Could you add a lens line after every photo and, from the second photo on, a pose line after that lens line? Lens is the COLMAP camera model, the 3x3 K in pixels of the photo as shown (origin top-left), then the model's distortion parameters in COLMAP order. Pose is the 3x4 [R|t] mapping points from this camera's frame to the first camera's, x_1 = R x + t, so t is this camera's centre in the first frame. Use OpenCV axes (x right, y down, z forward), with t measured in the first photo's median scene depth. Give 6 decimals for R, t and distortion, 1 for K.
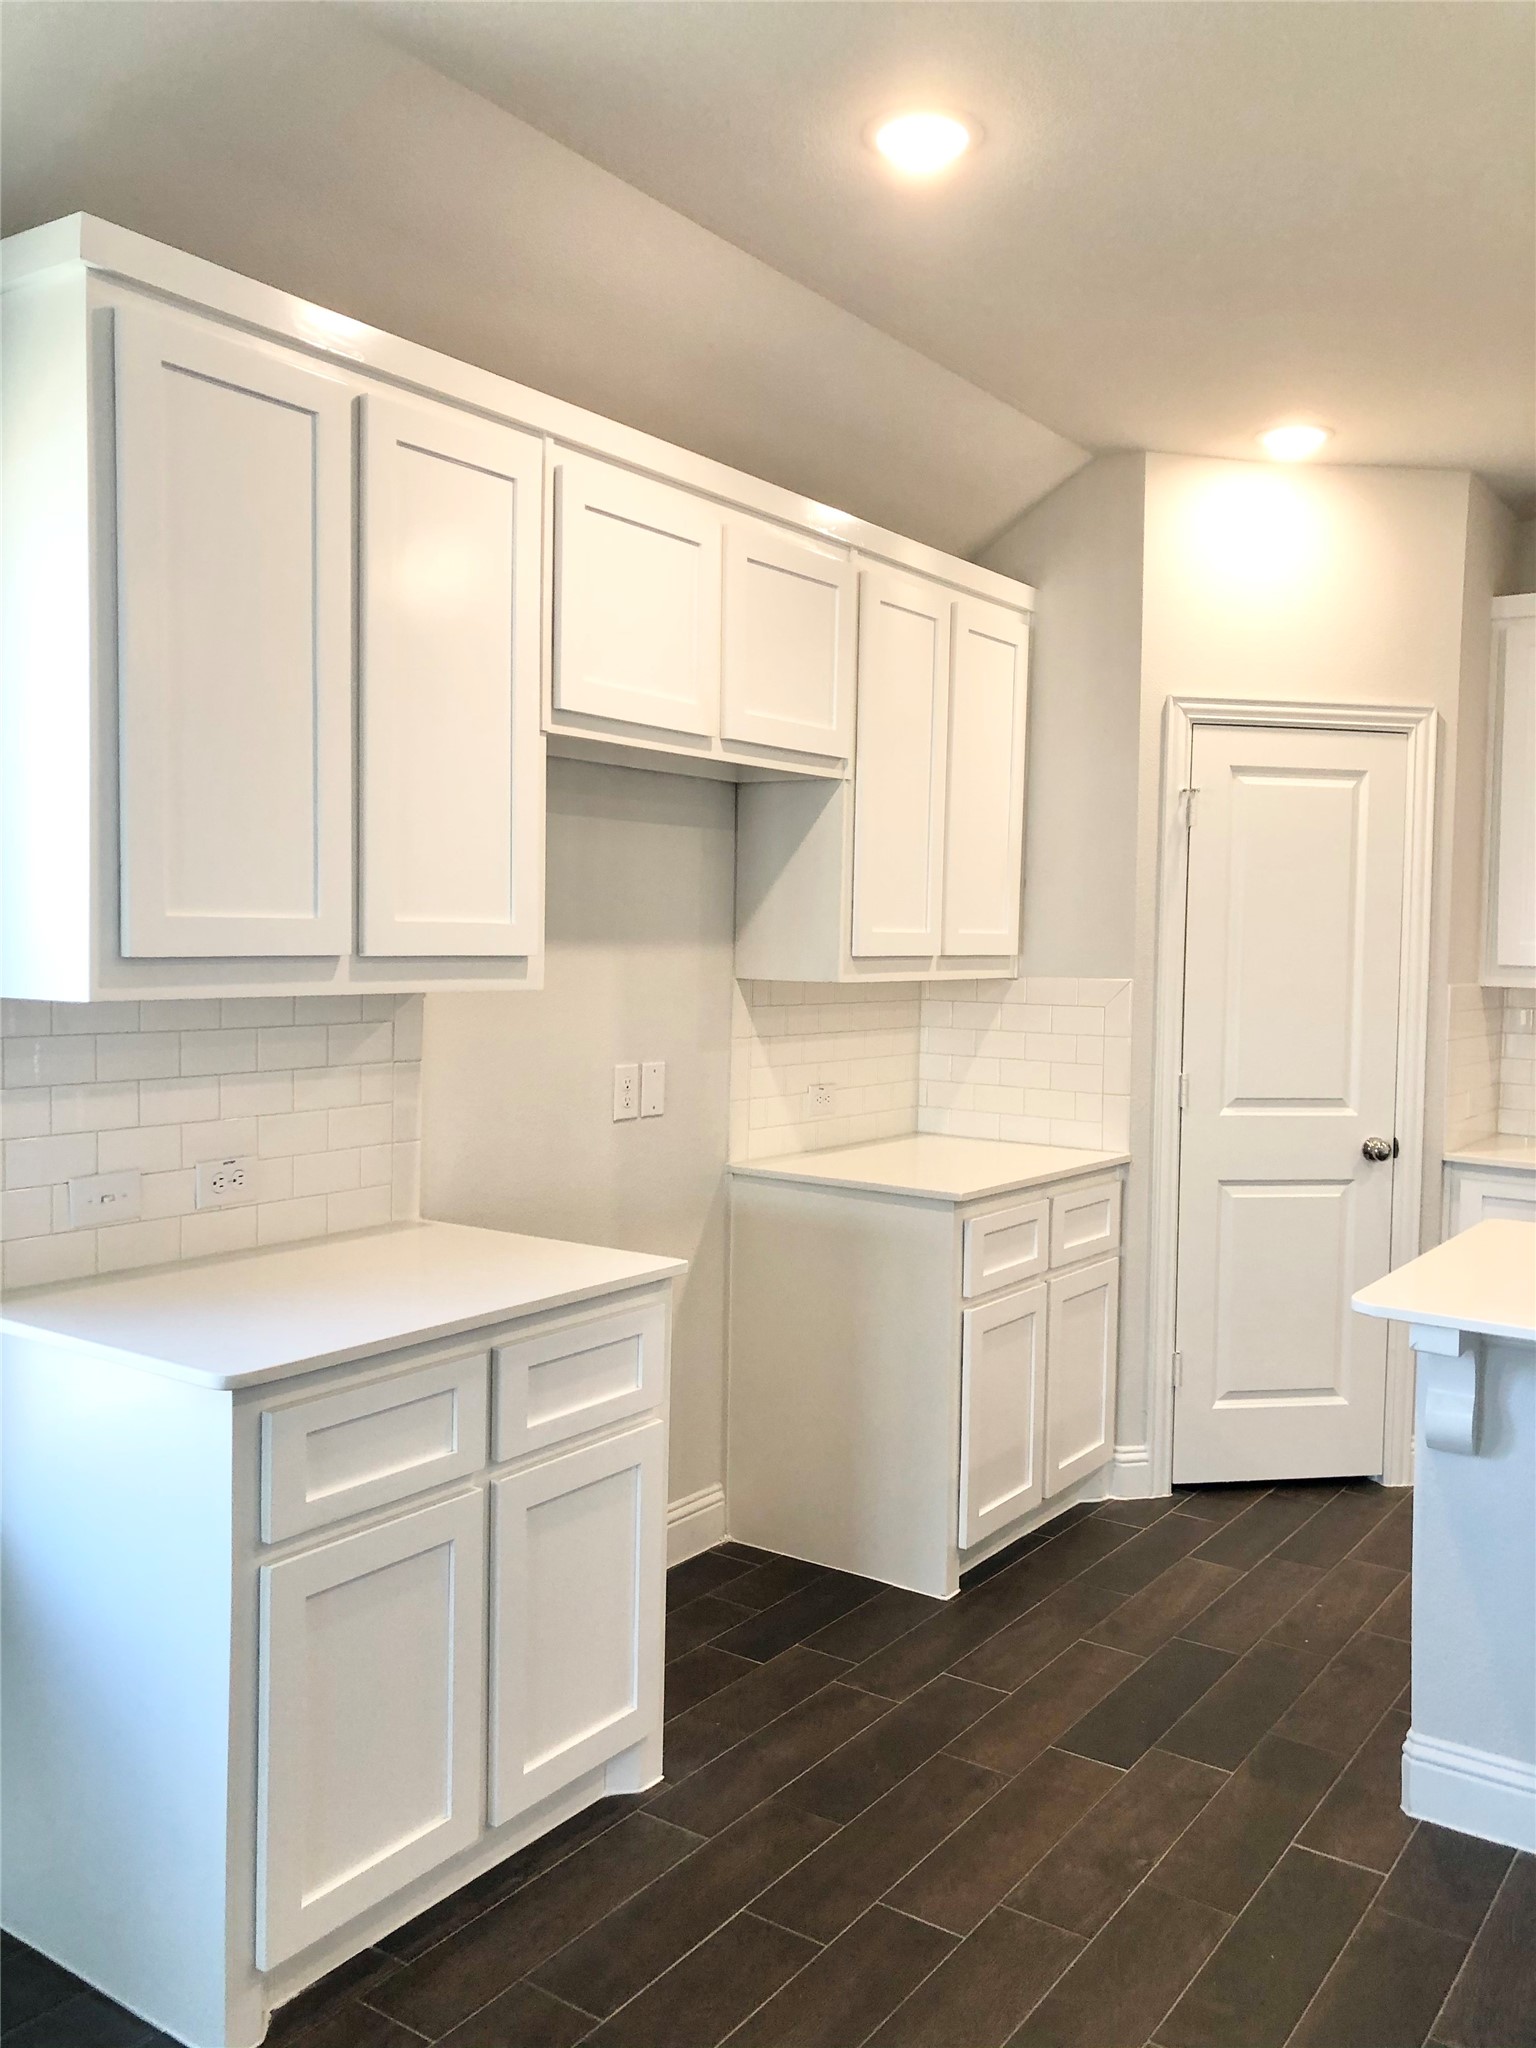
lens RADIAL K [[1686.1, 0, 784.9], [0, 1686.1, 992.4], [0, 0, 1]] dist [0.062619, -0.079076]
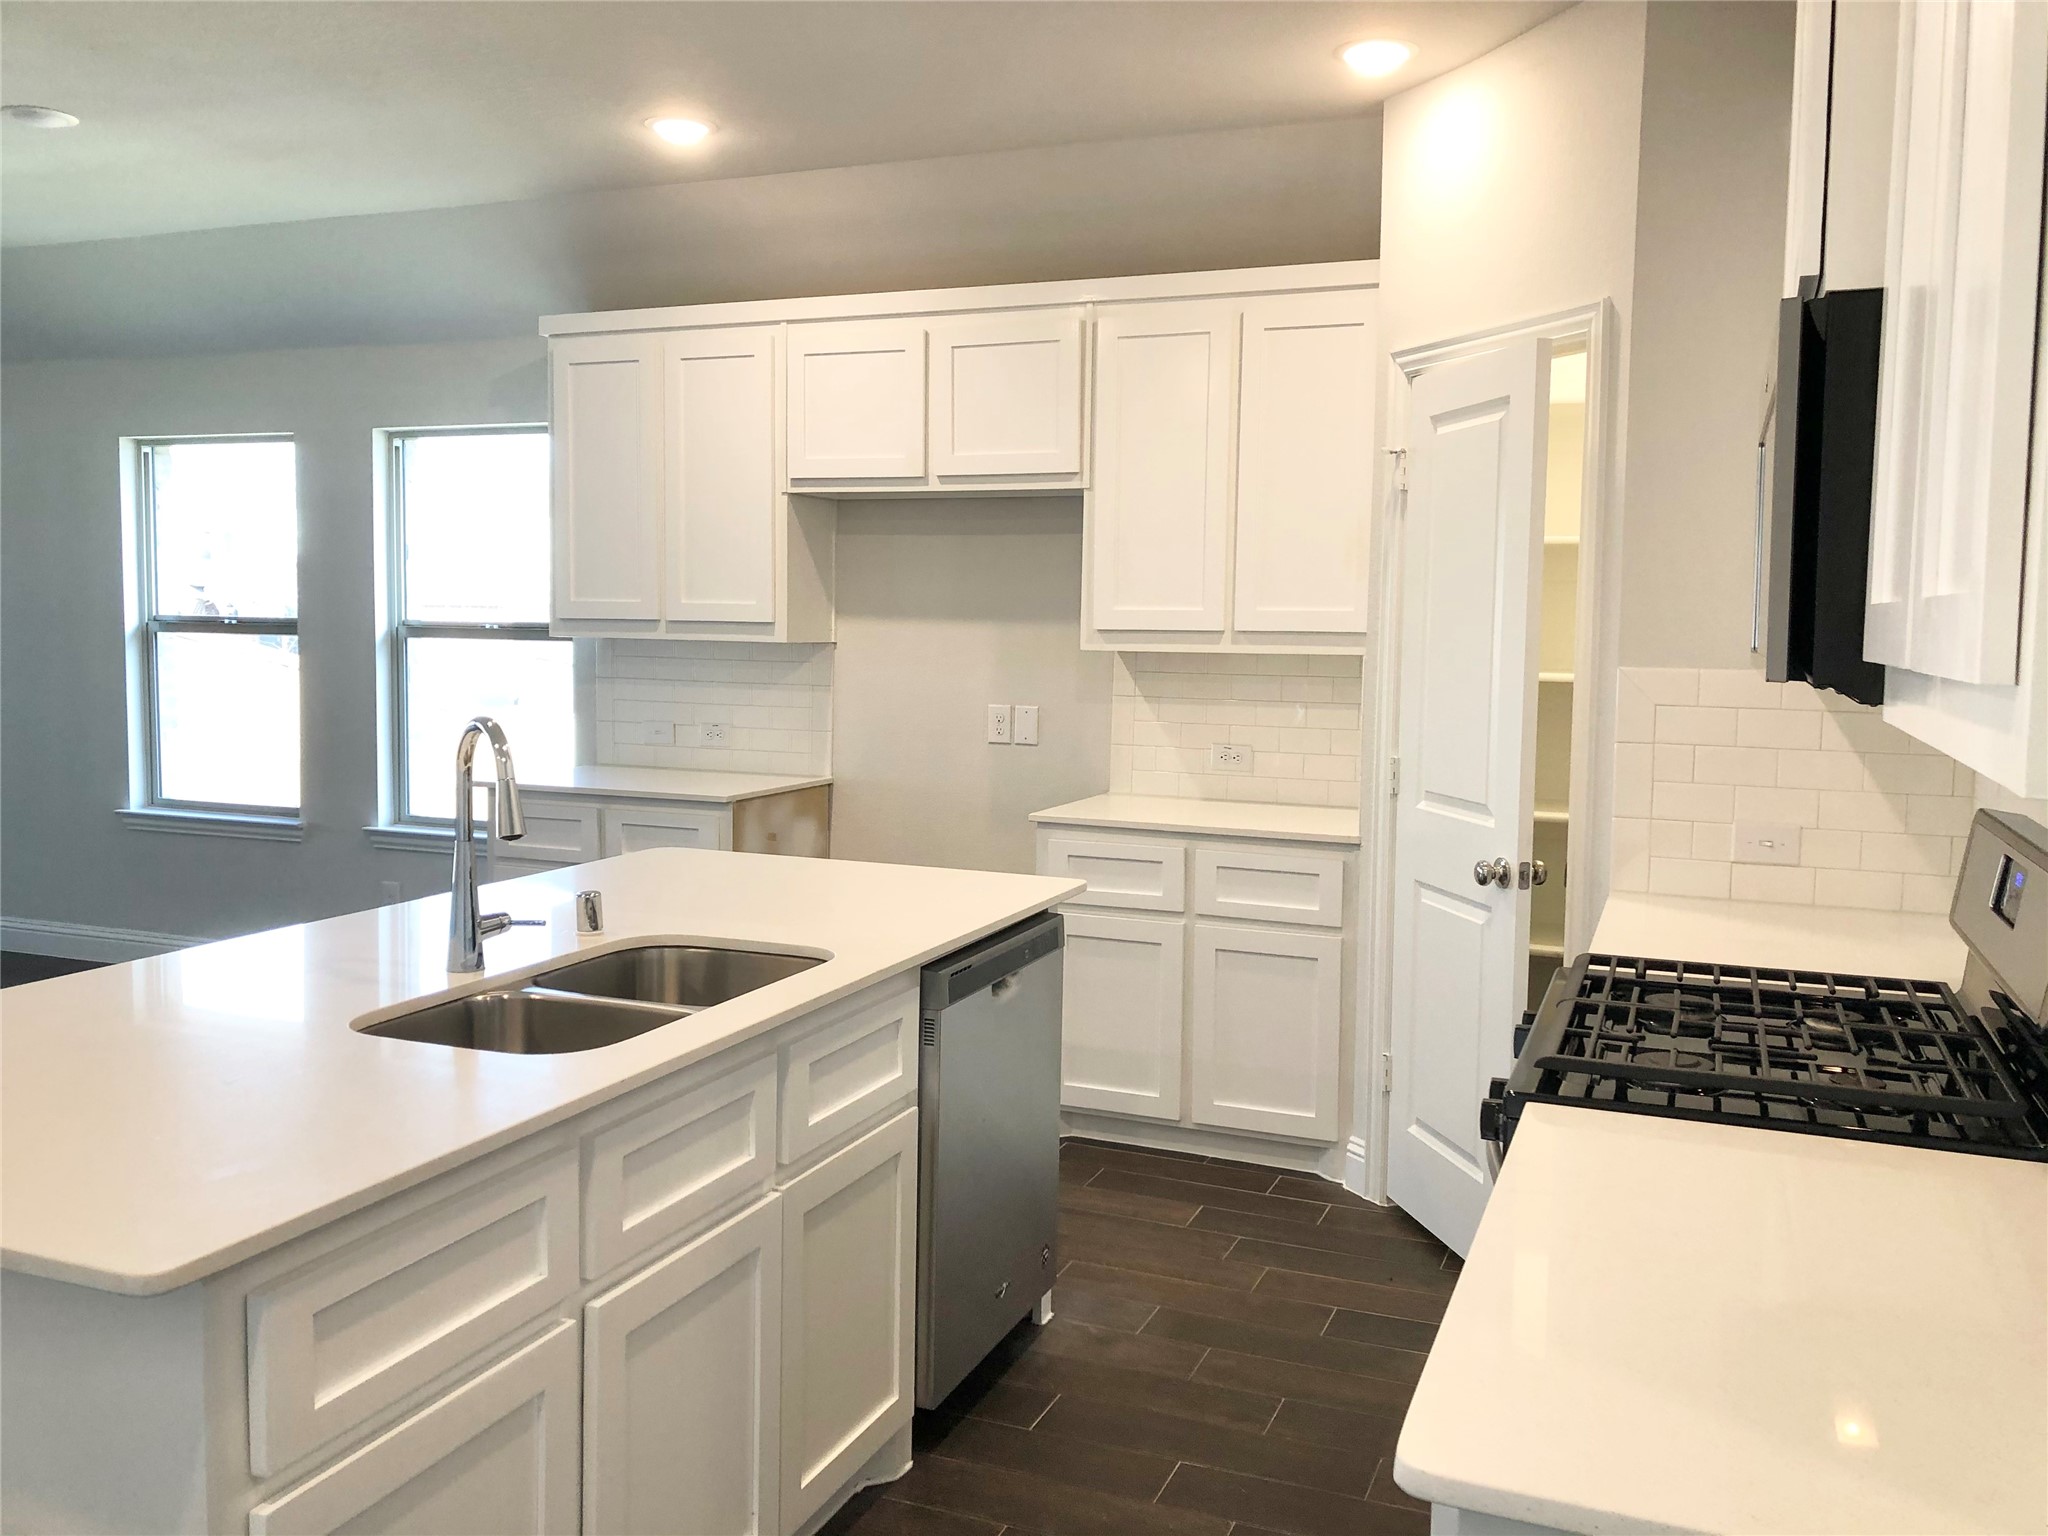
lens RADIAL K [[1686.1, 0, 1035.1], [0, 1686.1, 750.5], [0, 0, 1]] dist [0.062619, -0.079076]
pose [[0.208043, 0.056918, -0.976462, 1.293679], [-0.048746, 0.997668, 0.047769, 0.011201], [0.976904, 0.037661, 0.210332, 0.718560]]
